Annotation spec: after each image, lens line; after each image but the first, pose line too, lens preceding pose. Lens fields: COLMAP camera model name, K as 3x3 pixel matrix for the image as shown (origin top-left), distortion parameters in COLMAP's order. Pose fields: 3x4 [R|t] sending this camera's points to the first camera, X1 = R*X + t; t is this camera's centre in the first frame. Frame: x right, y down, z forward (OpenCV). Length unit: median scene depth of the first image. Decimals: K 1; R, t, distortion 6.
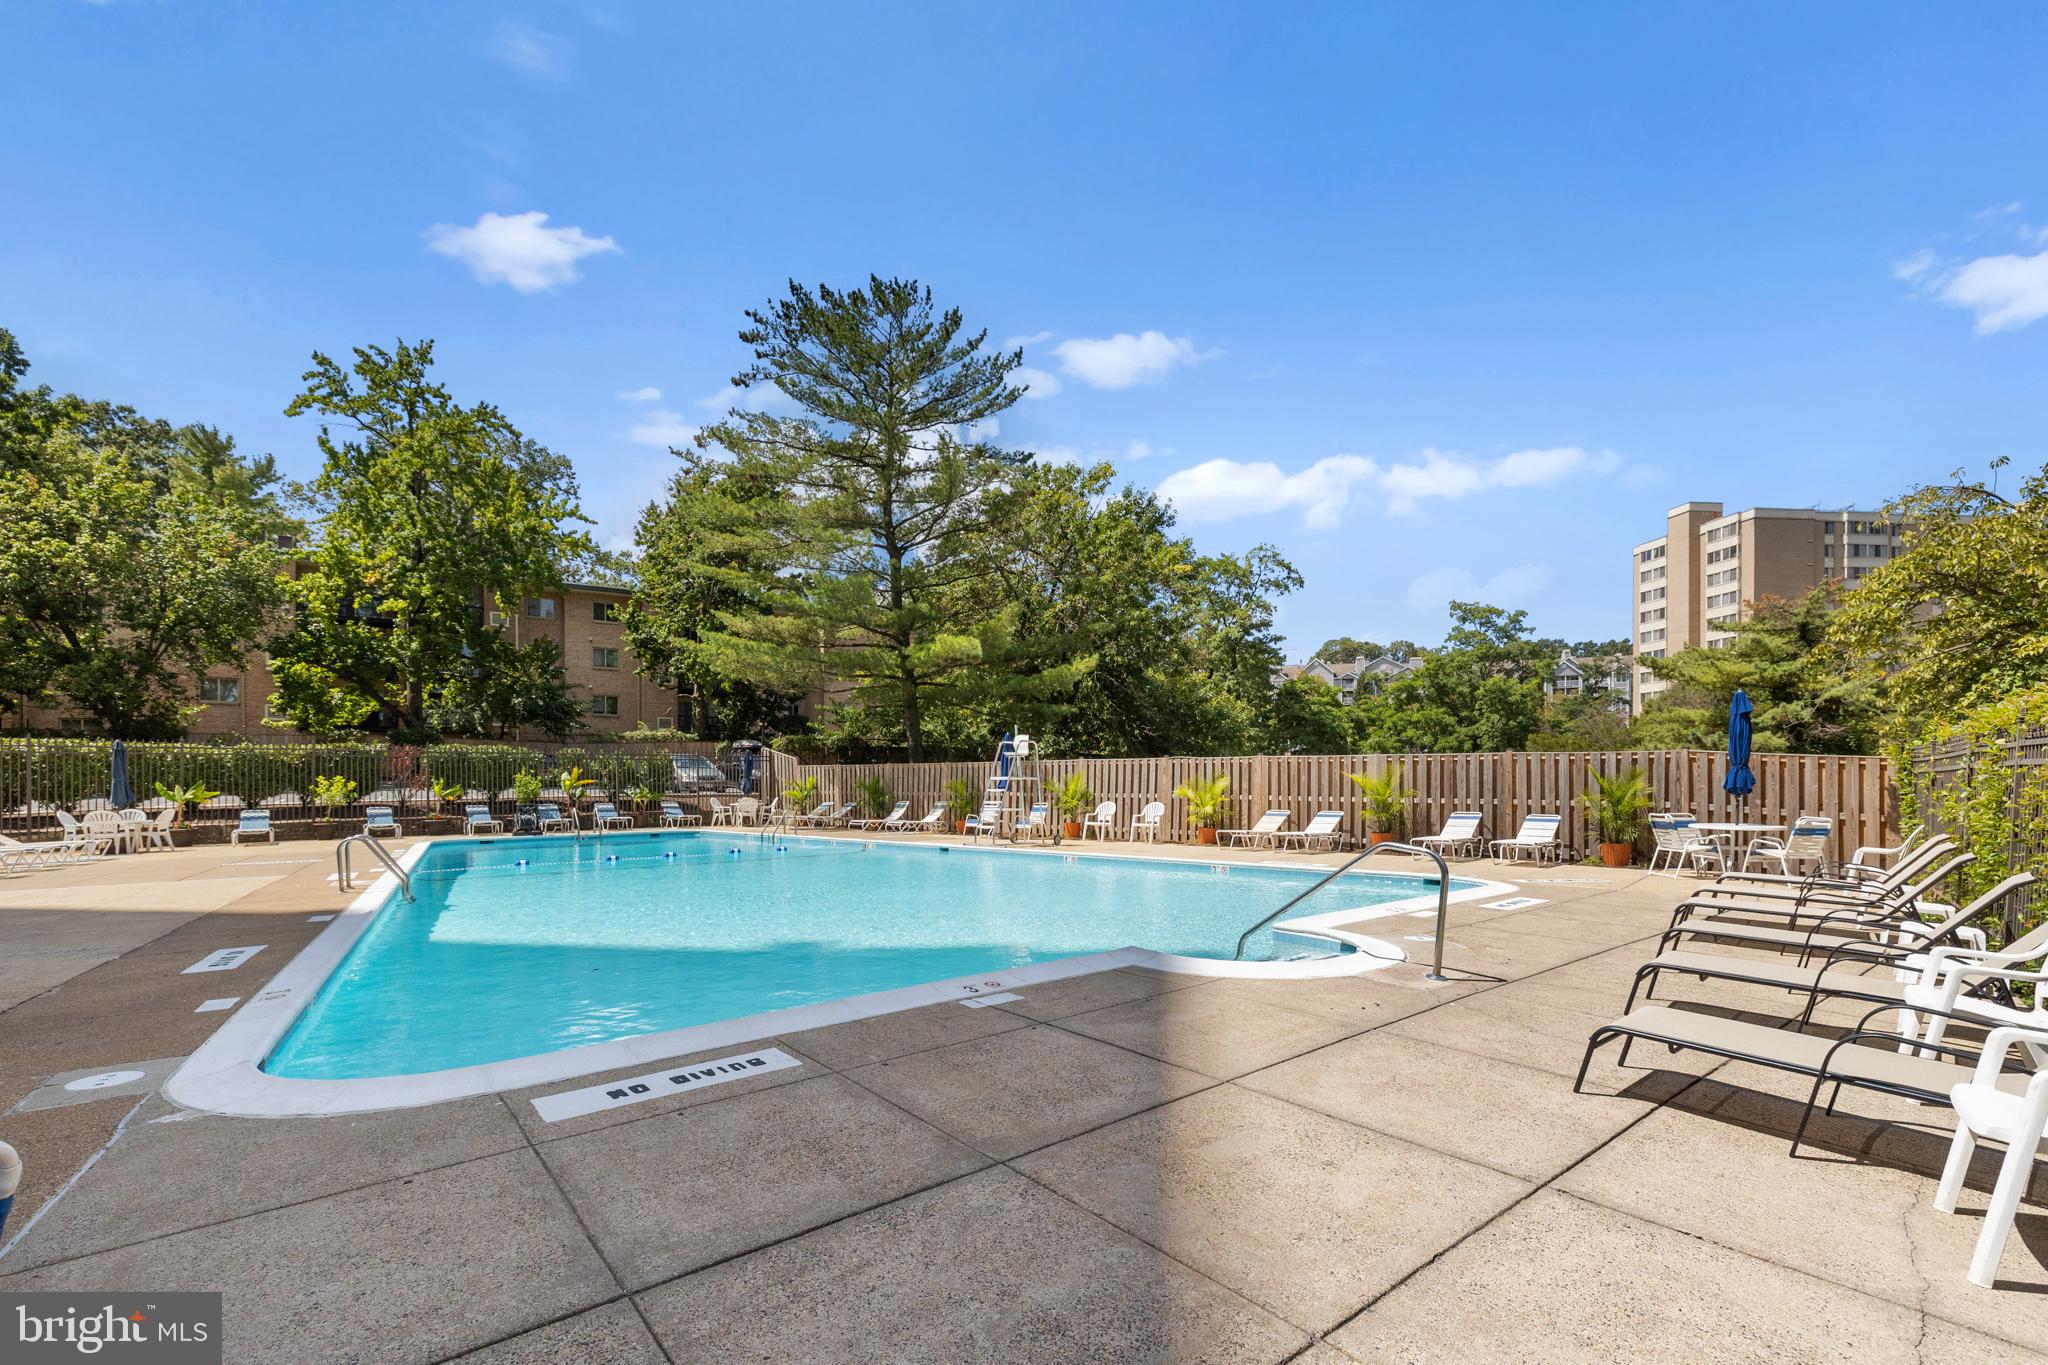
lens RADIAL K [[889.5, 0, 1042.5], [0, 889.5, 786.2], [0, 0, 1]] dist [-0.002730, -0.000320]
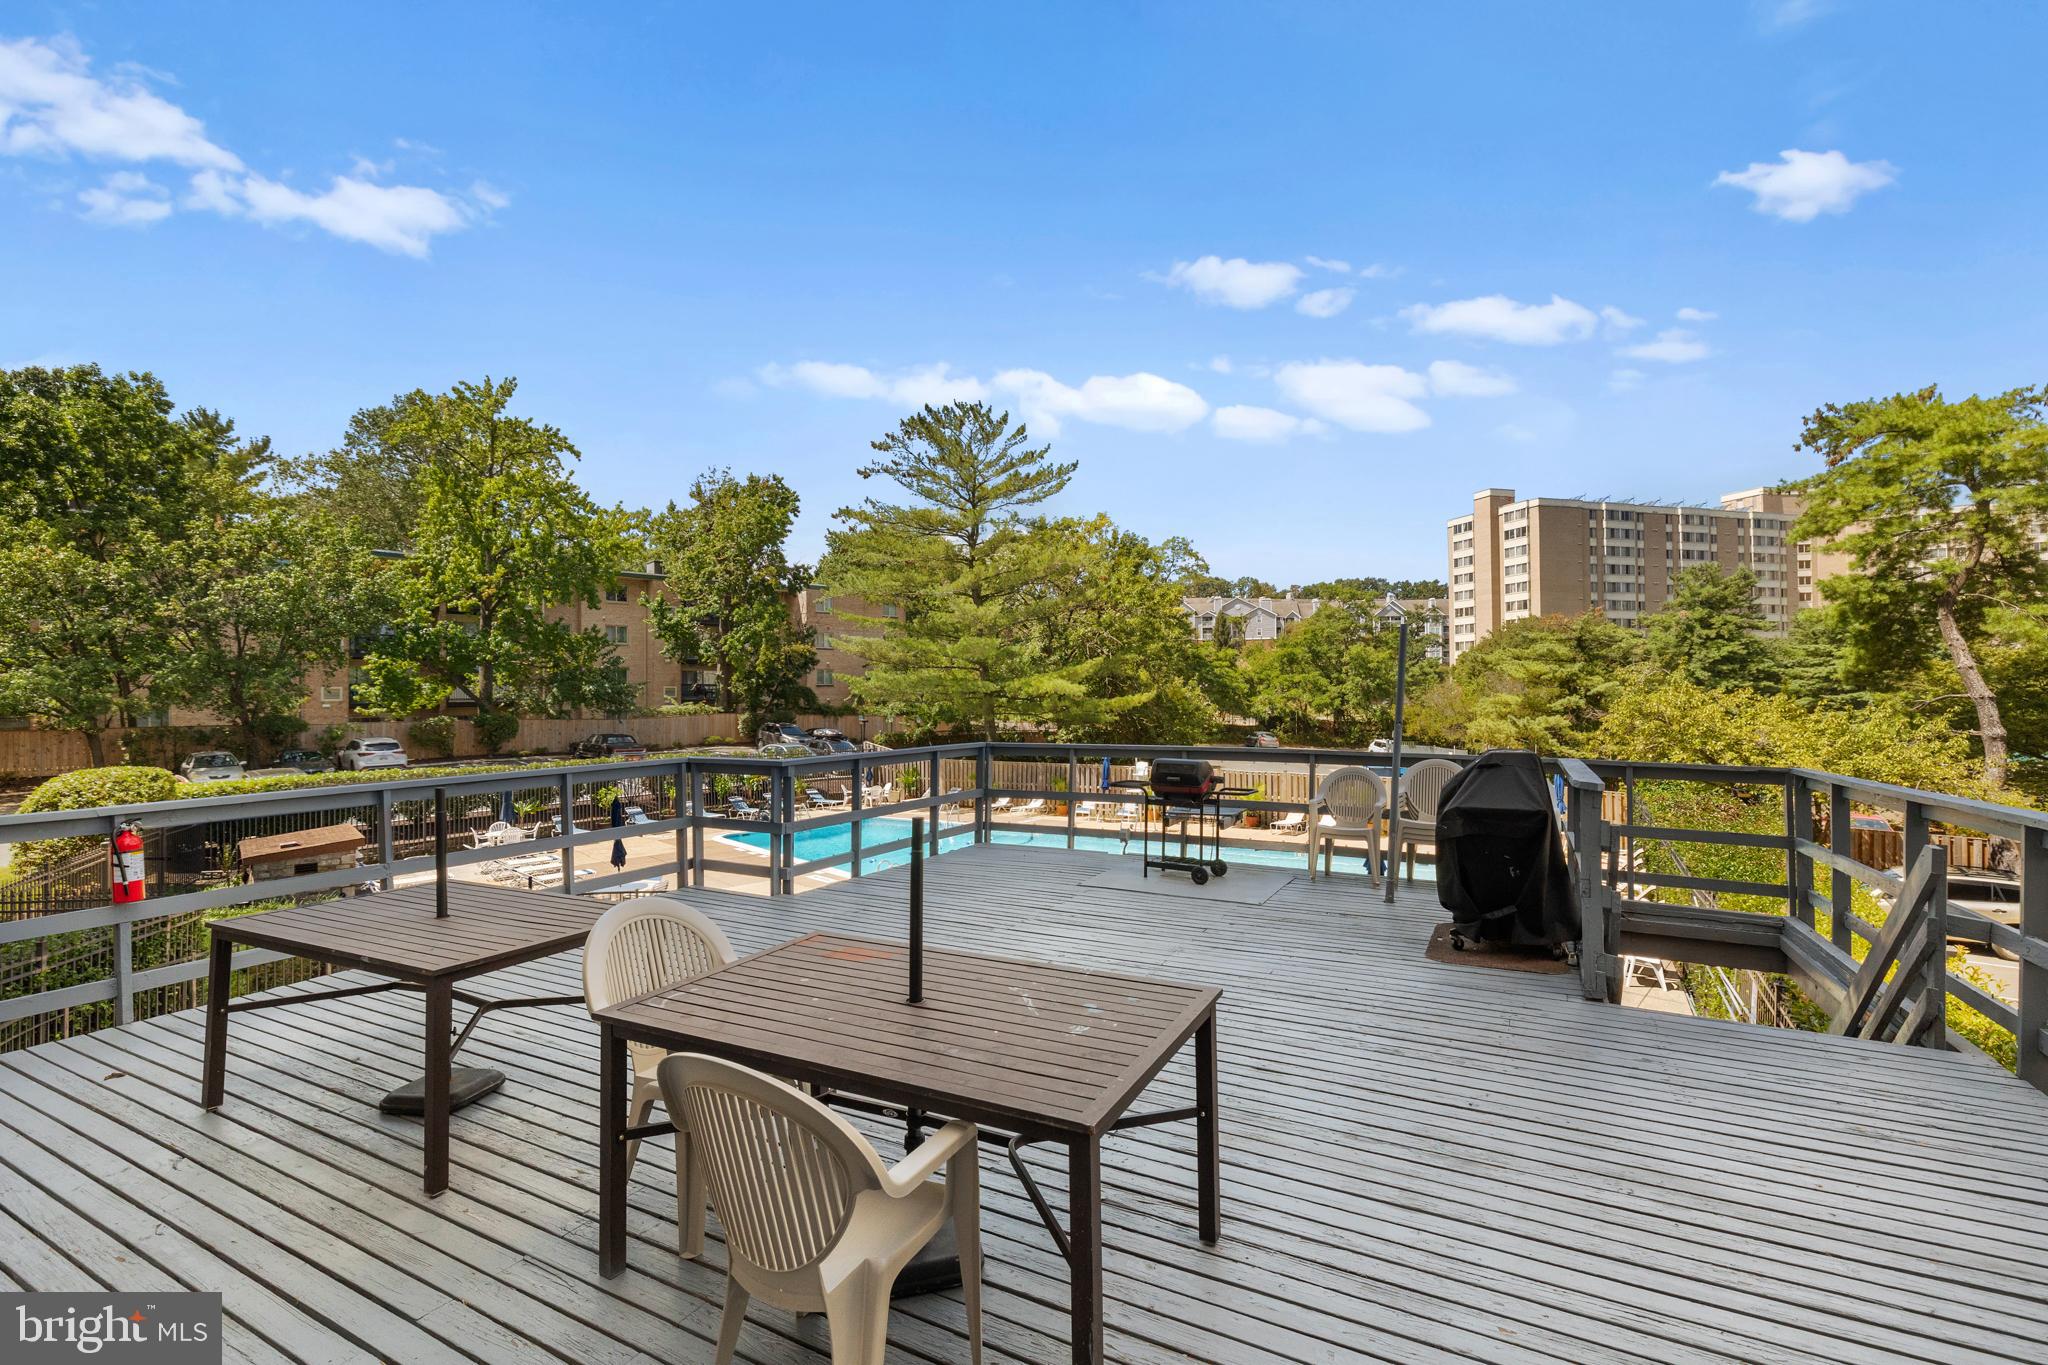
lens RADIAL K [[889.5, 0, 1023.6], [0, 889.5, 684.7], [0, 0, 1]] dist [-0.002730, -0.000320]
pose [[0.988350, -0.006952, 0.152037, -0.138804], [0.009797, 0.999790, -0.017973, -0.049324], [-0.151880, 0.019253, 0.988211, -0.156982]]
